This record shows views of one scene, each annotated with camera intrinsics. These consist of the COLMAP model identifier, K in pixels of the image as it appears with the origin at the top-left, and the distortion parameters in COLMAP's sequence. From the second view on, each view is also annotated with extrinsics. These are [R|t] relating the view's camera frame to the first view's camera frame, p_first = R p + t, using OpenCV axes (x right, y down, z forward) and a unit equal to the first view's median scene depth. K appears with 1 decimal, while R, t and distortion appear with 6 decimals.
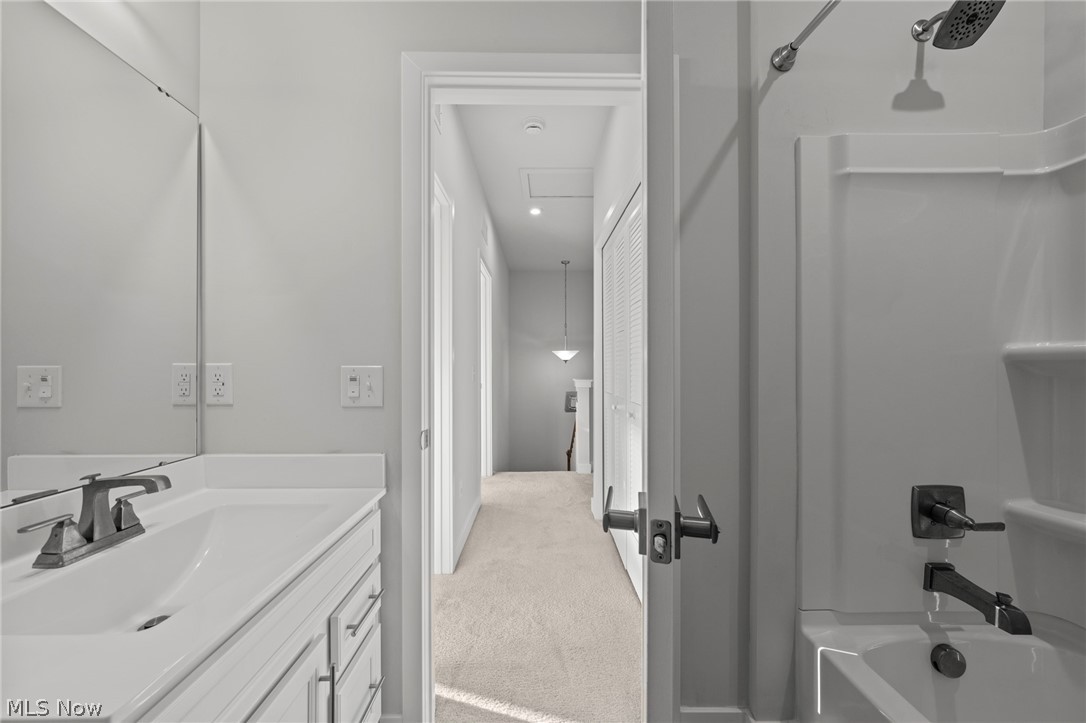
lens RADIAL K [[404.7, 0, 540.0], [0, 404.7, 360.9], [0, 0, 1]] dist [0.000224, 0.000034]
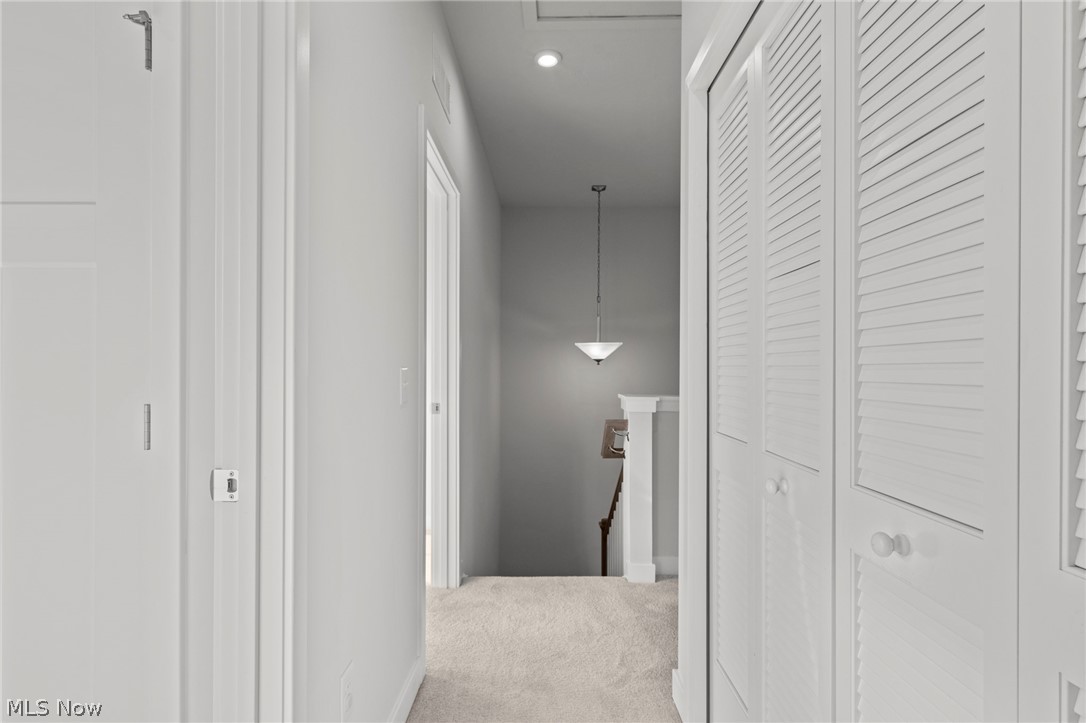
lens RADIAL K [[564.3, 0, 543.0], [0, 564.3, 361.5], [0, 0, 1]] dist [0.000081, 0.000001]
pose [[0.999887, 0.005347, -0.014027, -0.005458], [-0.005371, 0.999984, -0.001668, 0.004405], [0.014018, 0.001743, 0.999900, 0.302649]]
